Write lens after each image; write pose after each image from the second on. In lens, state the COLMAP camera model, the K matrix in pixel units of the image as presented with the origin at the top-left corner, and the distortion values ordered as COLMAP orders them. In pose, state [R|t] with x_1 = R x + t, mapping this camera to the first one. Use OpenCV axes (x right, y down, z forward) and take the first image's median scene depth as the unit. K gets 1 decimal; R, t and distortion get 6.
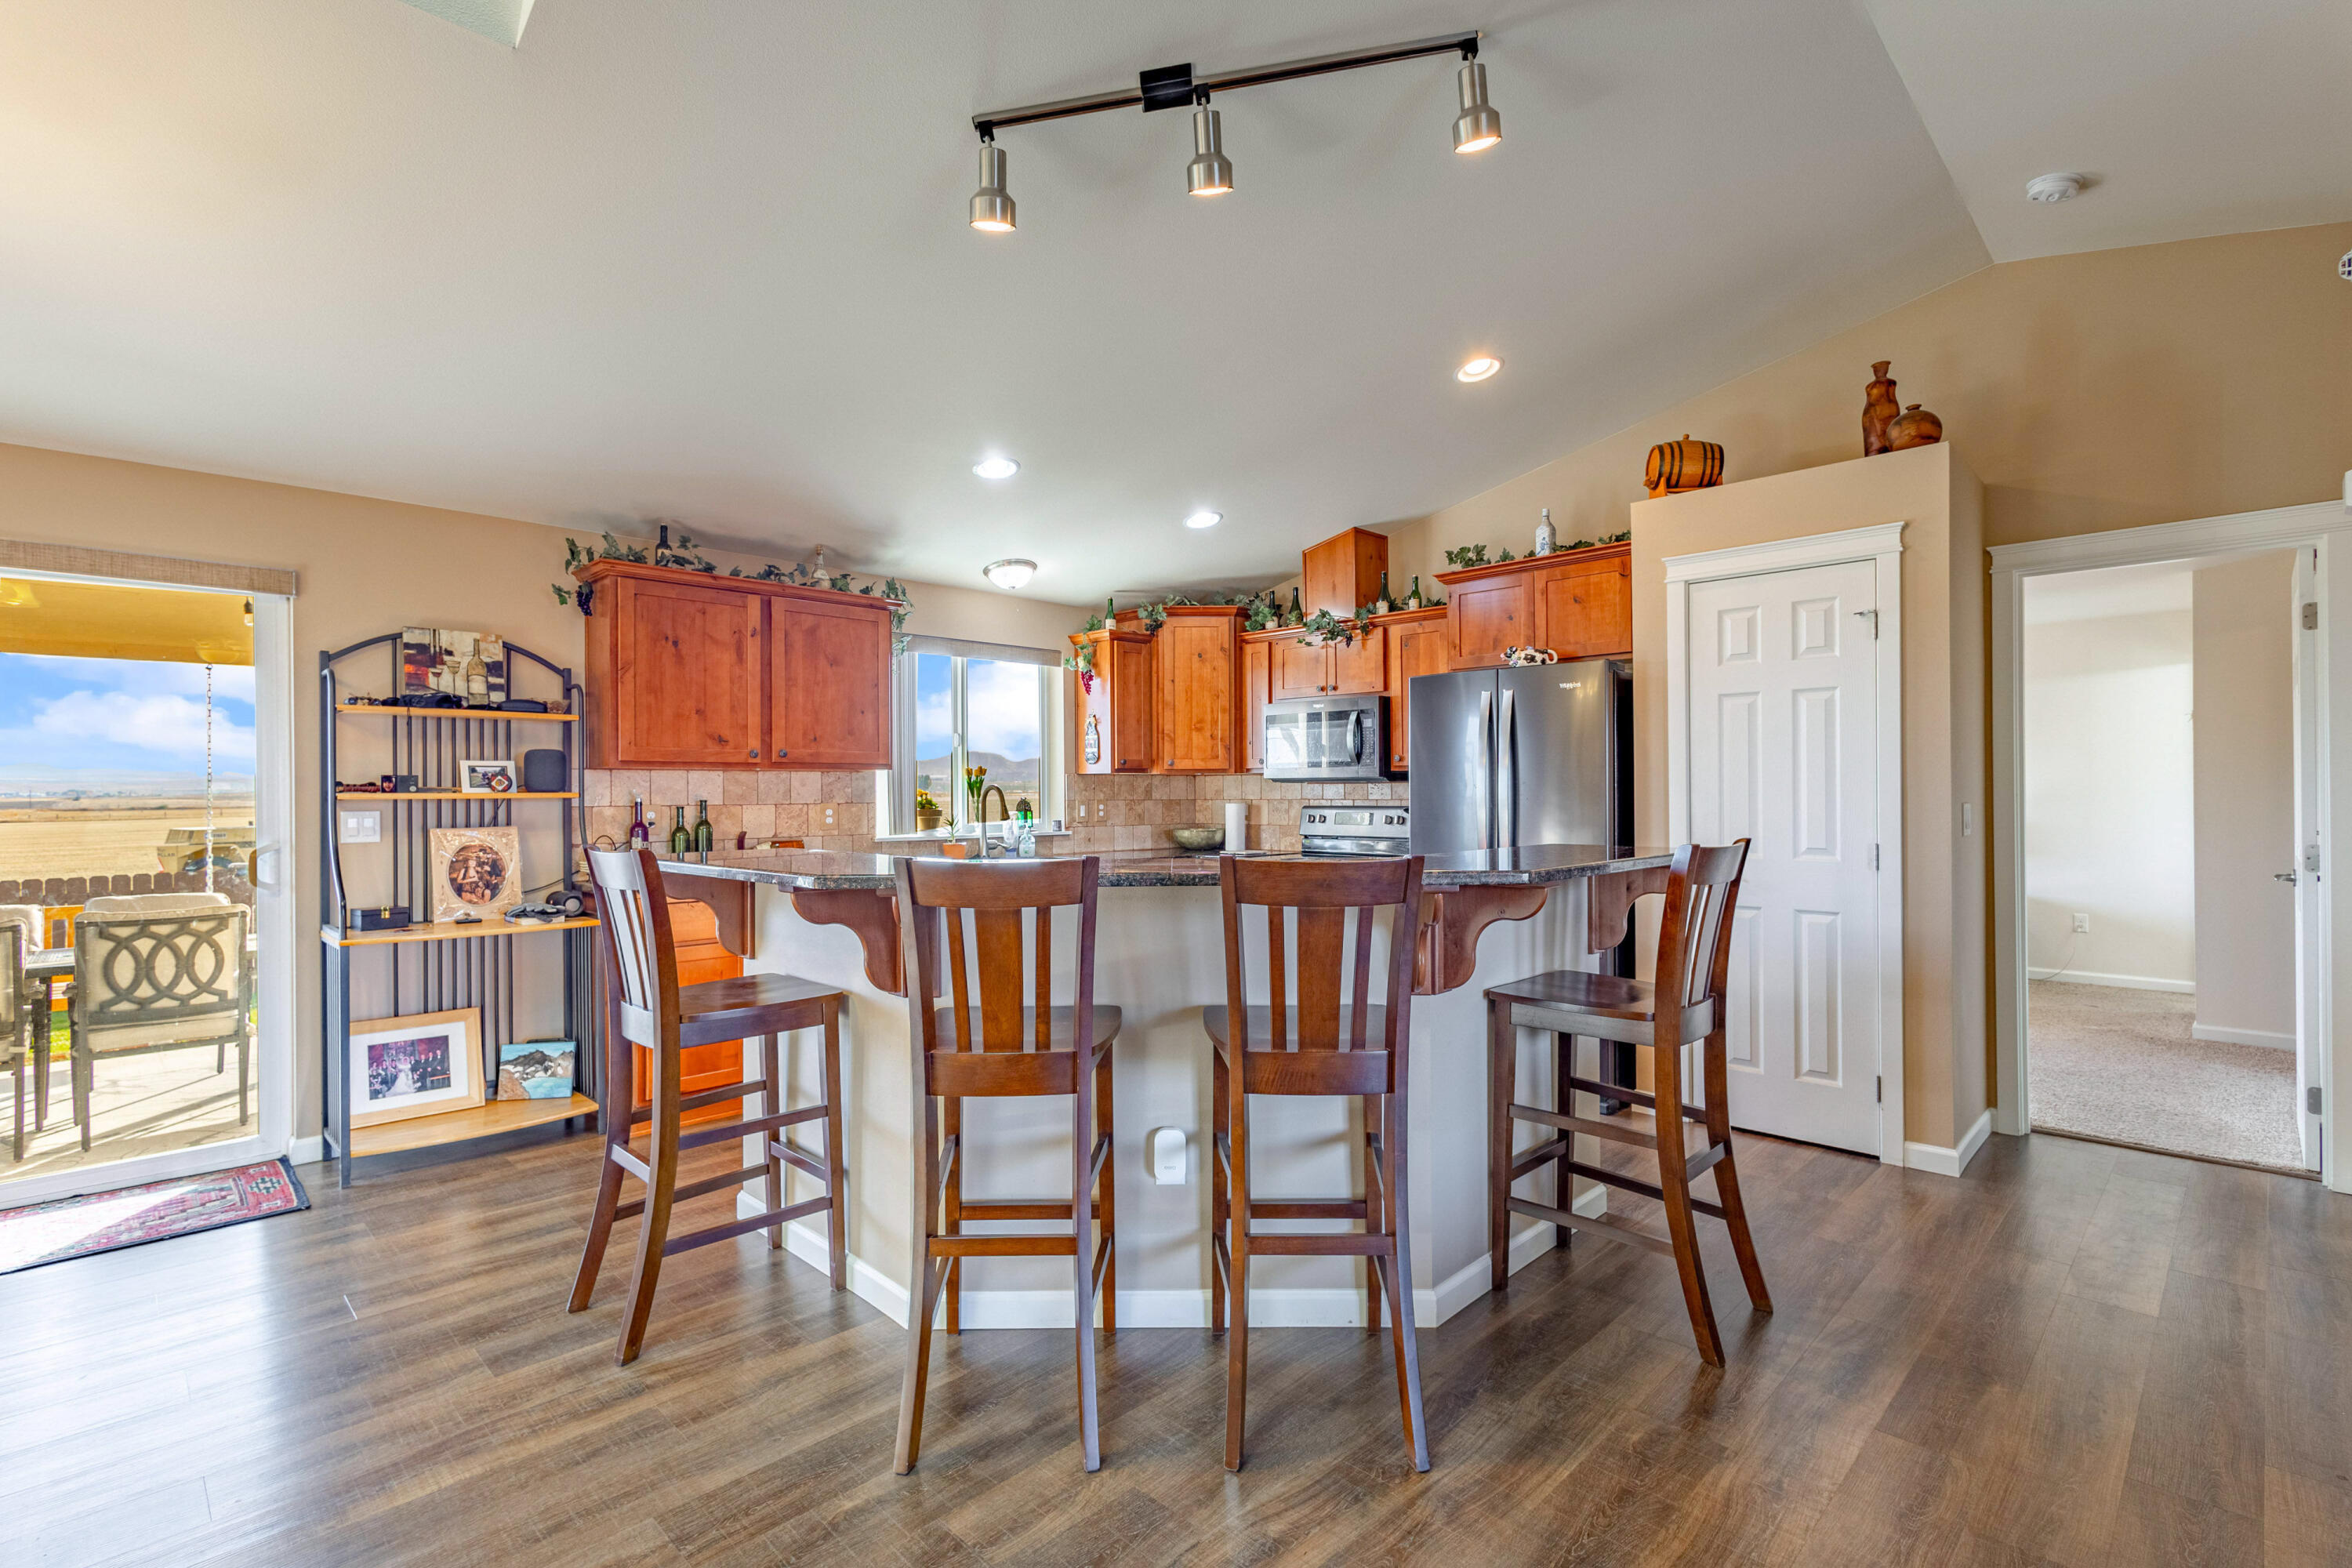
lens RADIAL K [[1078.5, 0, 1174.9], [0, 1078.5, 790.8], [0, 0, 1]] dist [0.014470, -0.004225]
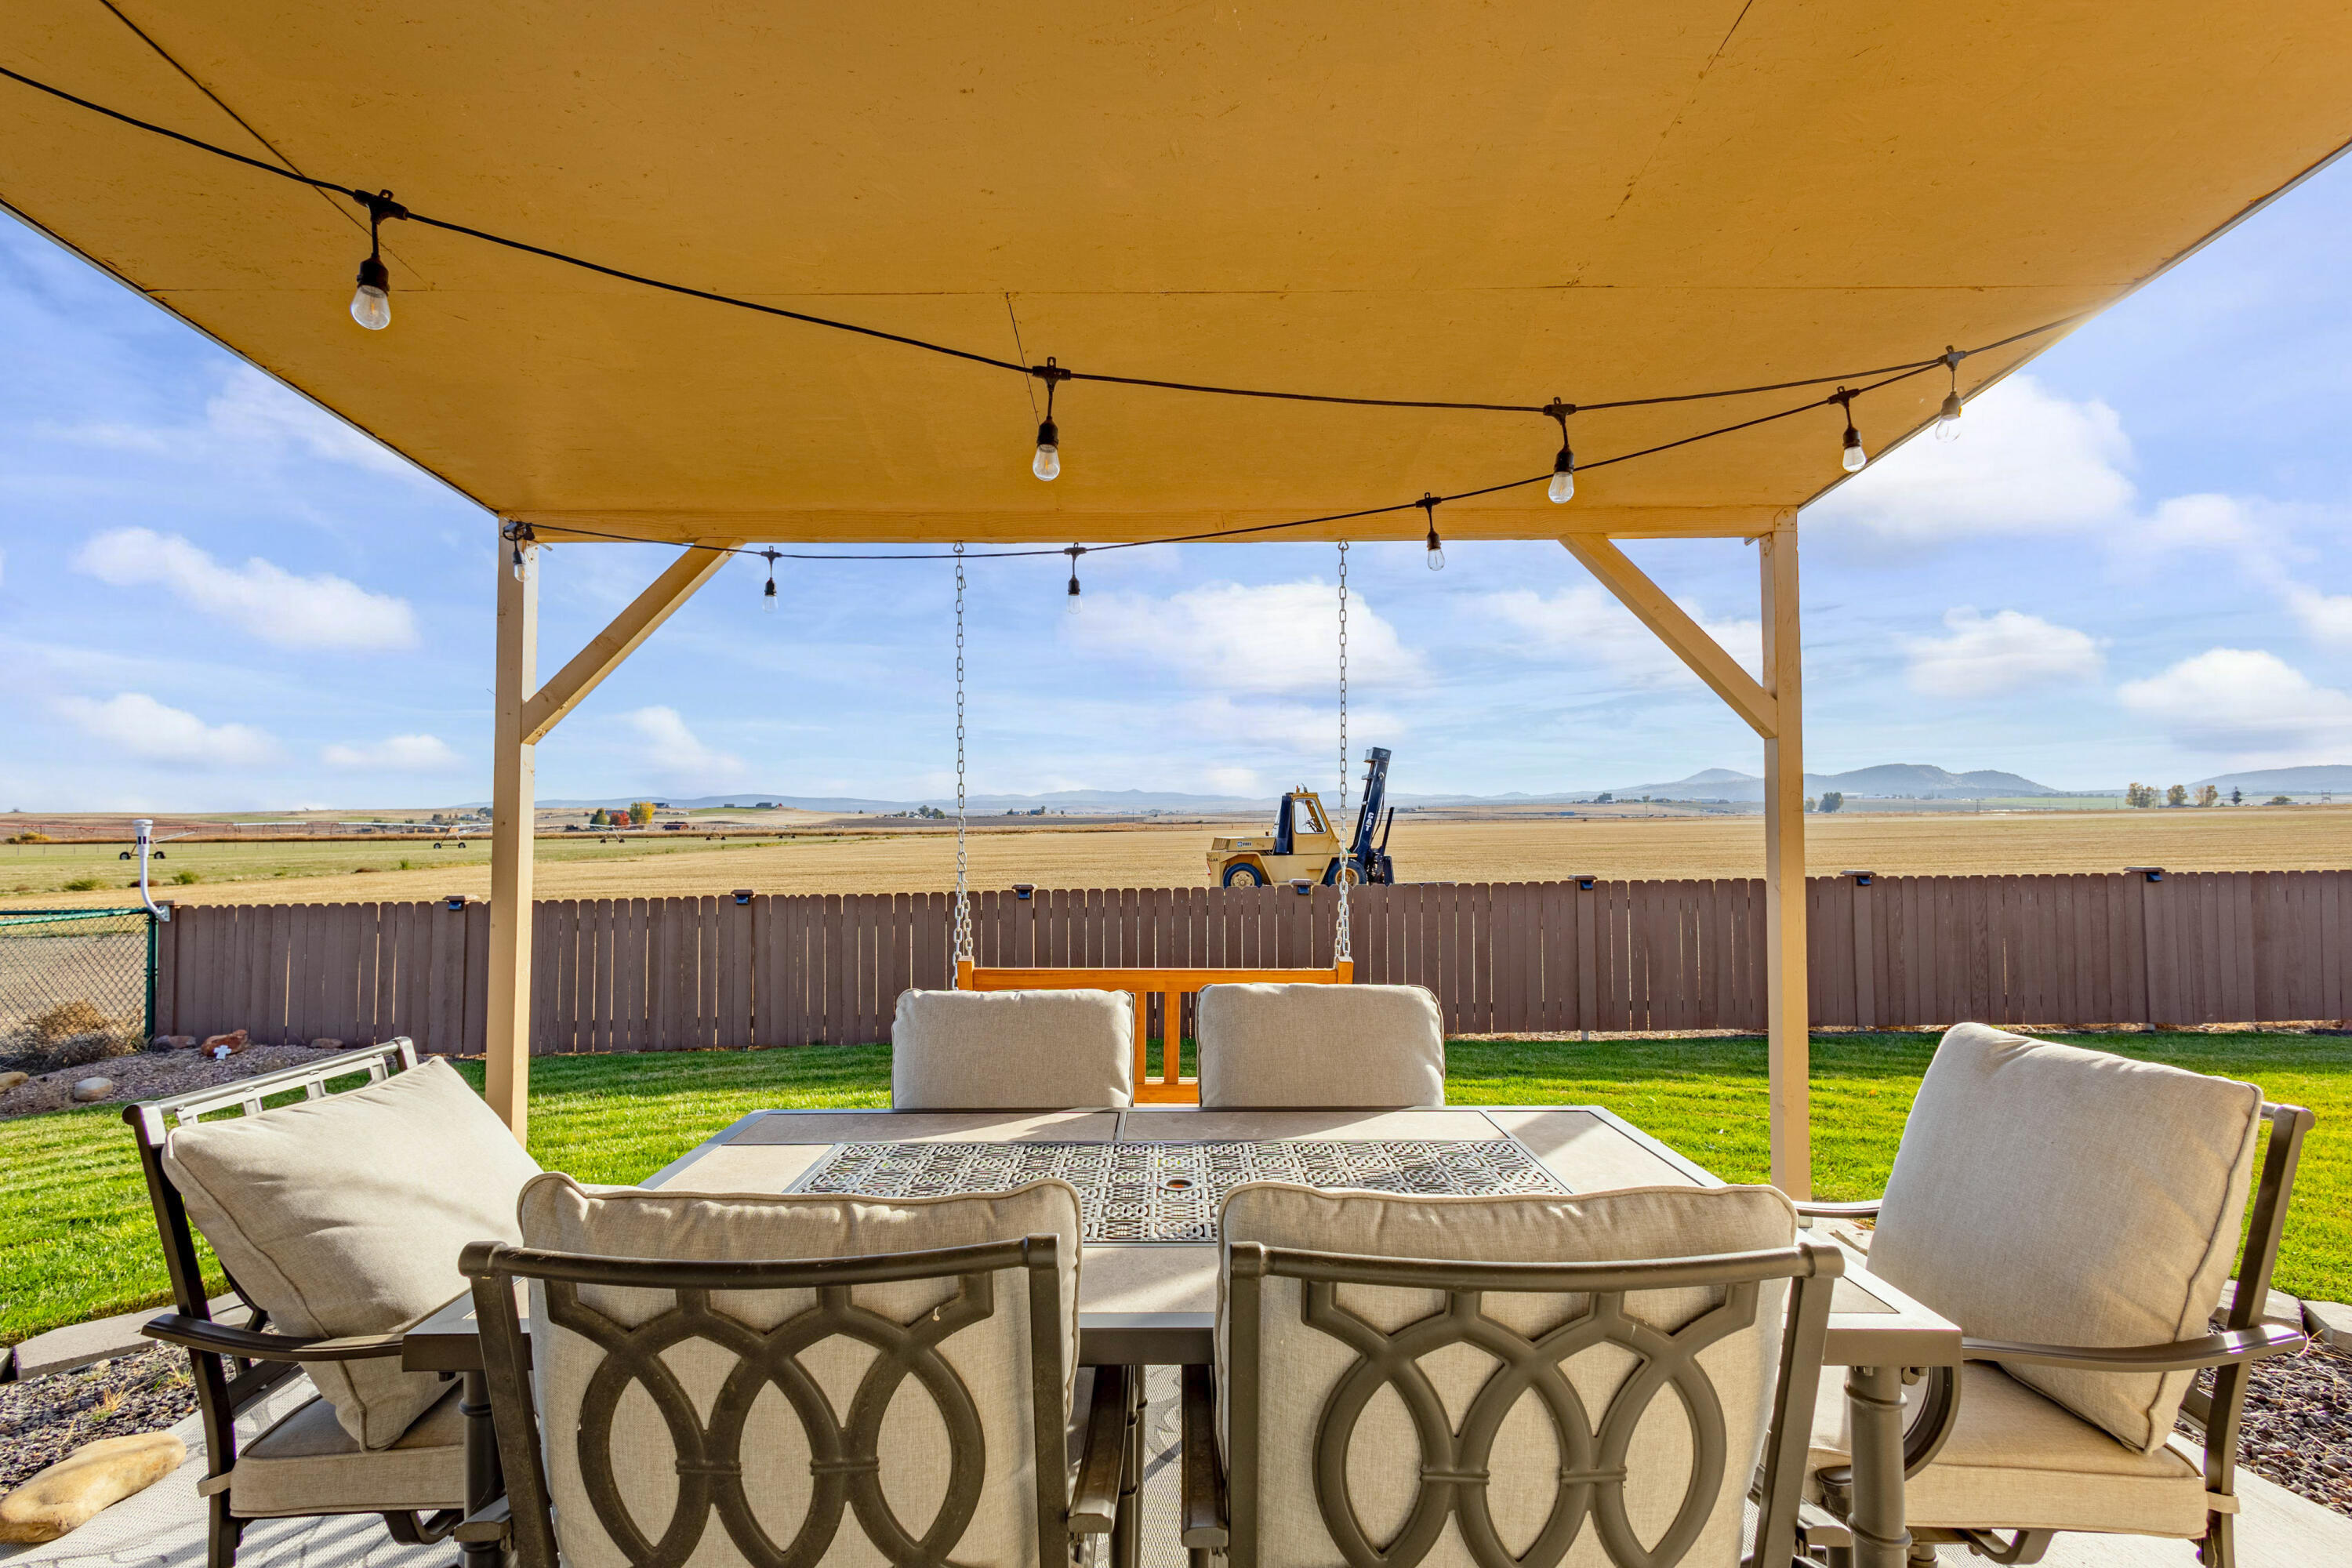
lens RADIAL K [[1078.5, 0, 1174.9], [0, 1078.5, 790.8], [0, 0, 1]] dist [0.014470, -0.004225]
pose [[0.716035, -0.012754, -0.697948, -0.871260], [0.000375, 0.999840, -0.017886, 0.033545], [0.698065, 0.012545, 0.715925, 0.842814]]
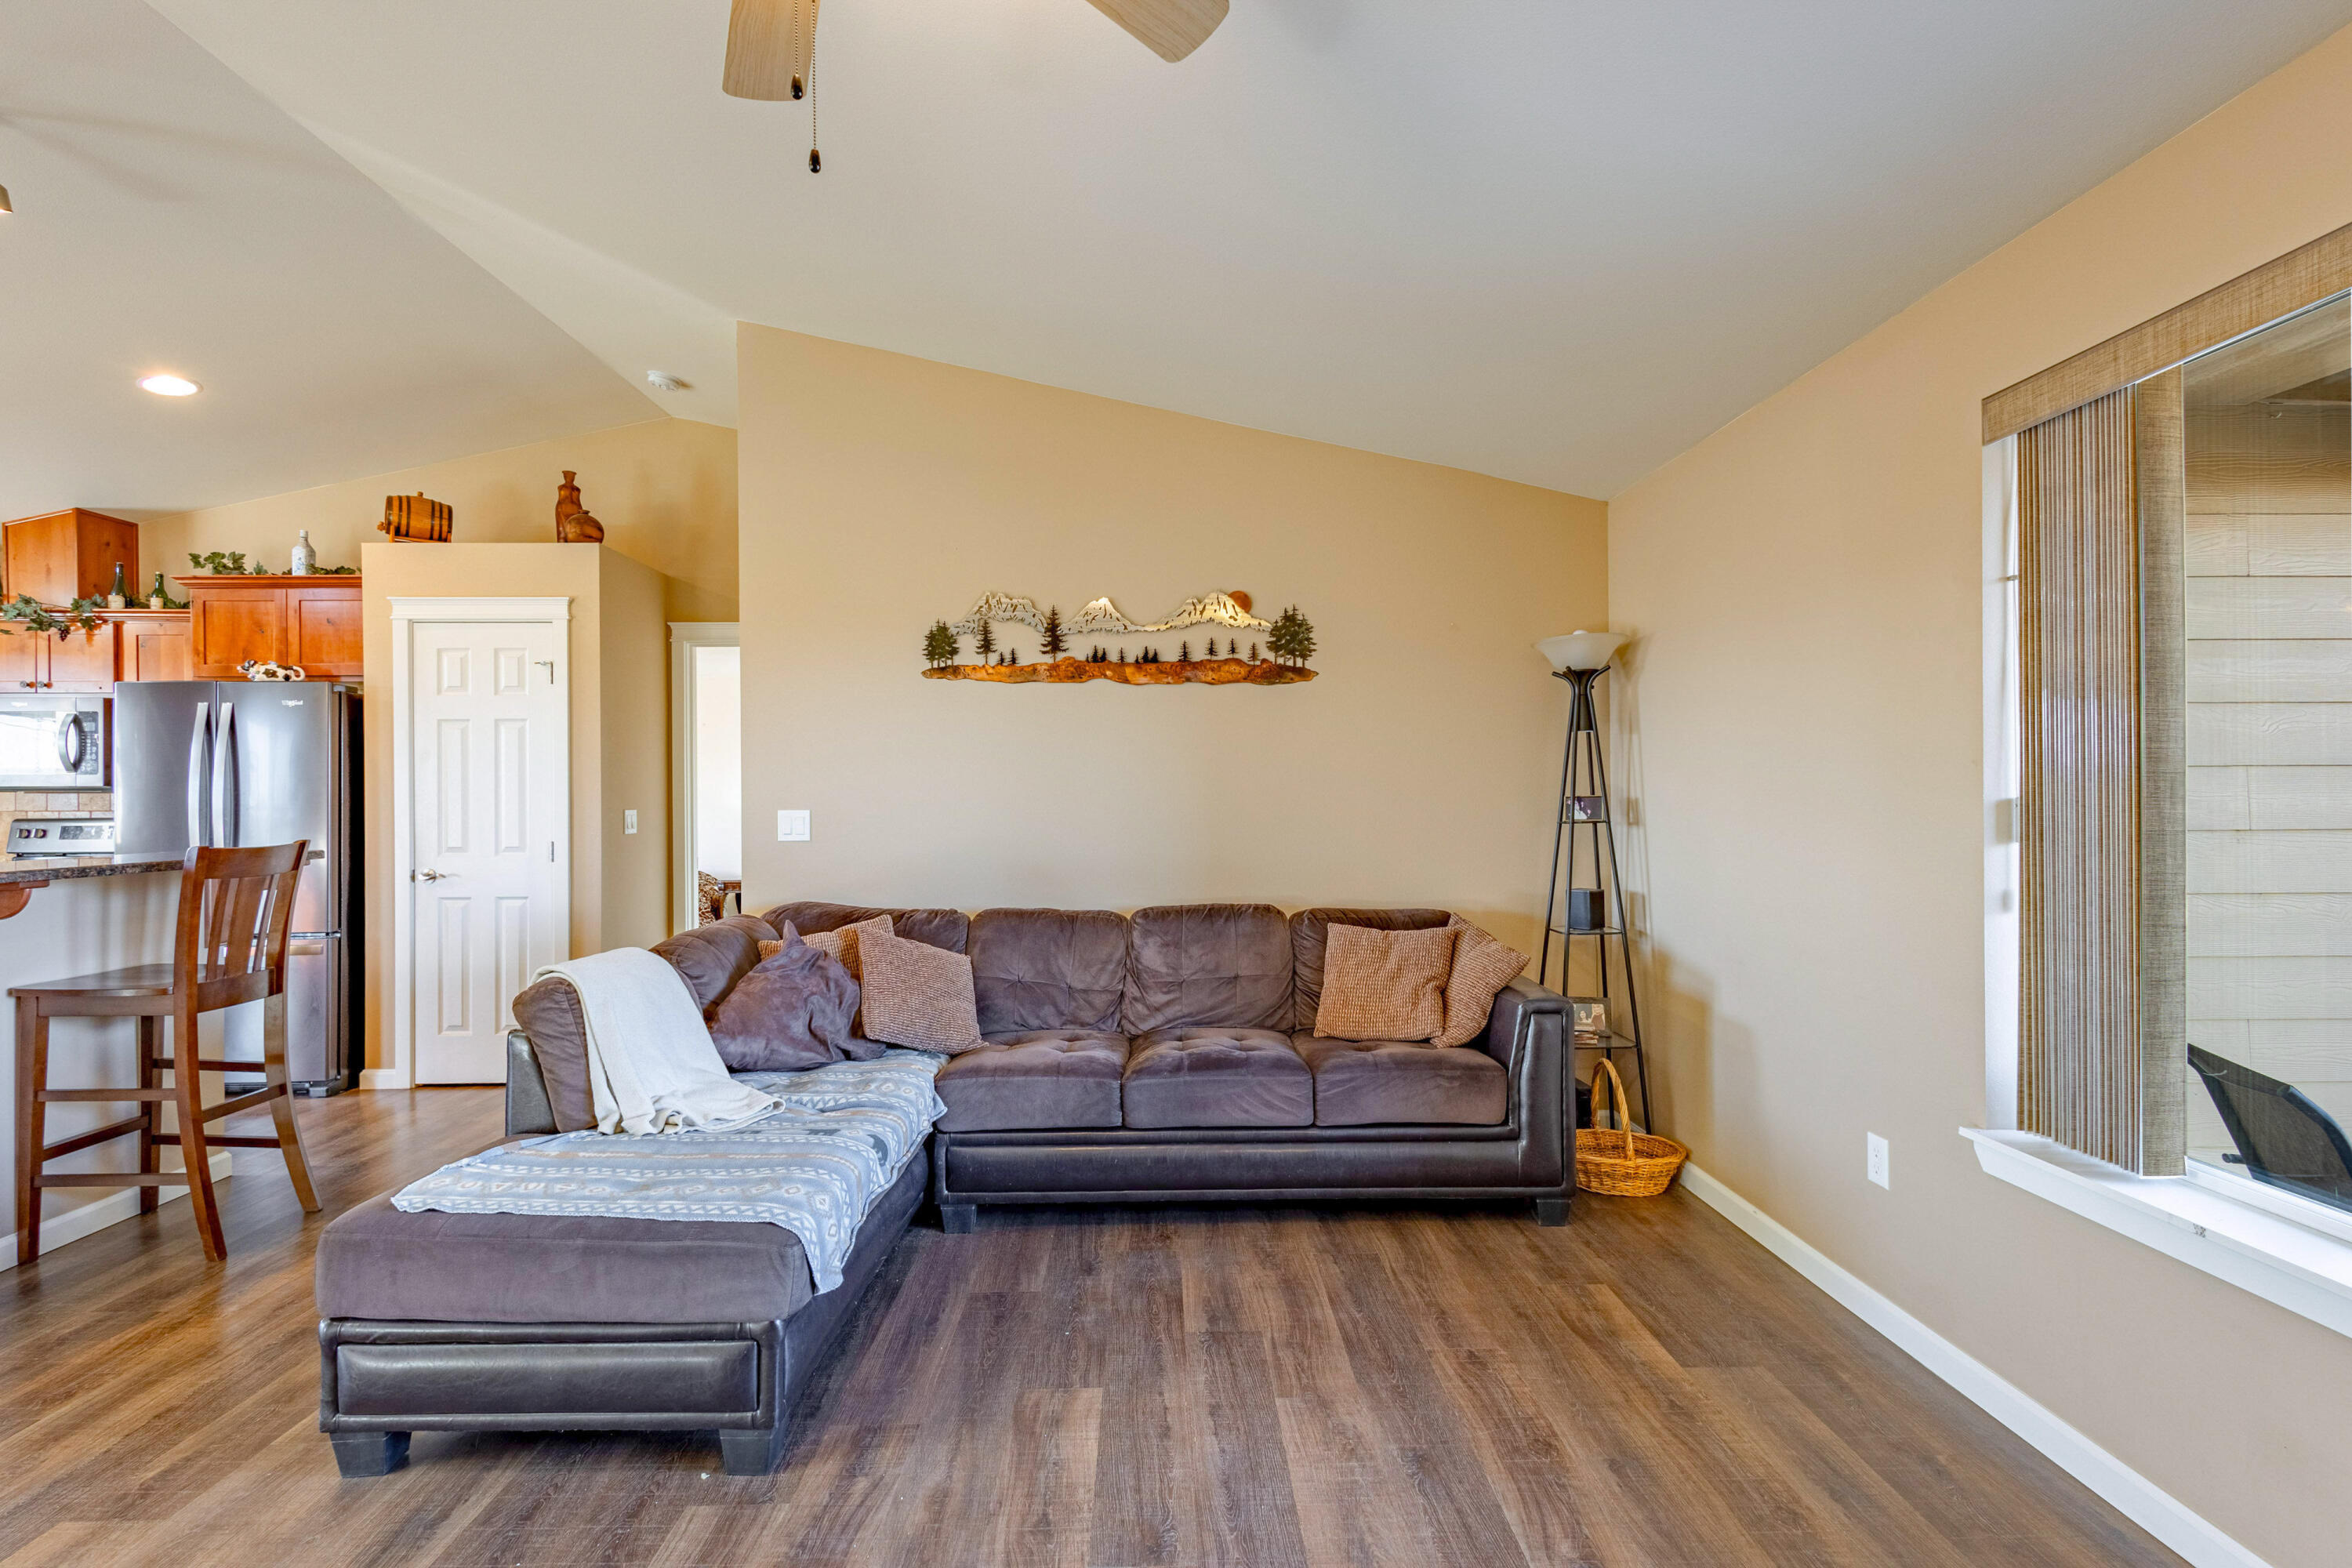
lens RADIAL K [[1078.5, 0, 1174.9], [0, 1078.5, 790.8], [0, 0, 1]] dist [0.014470, -0.004225]
pose [[0.697586, 0.004968, 0.716484, 0.206616], [0.000076, 0.999975, -0.007008, -0.003102], [-0.716501, 0.004943, 0.697568, -0.381286]]
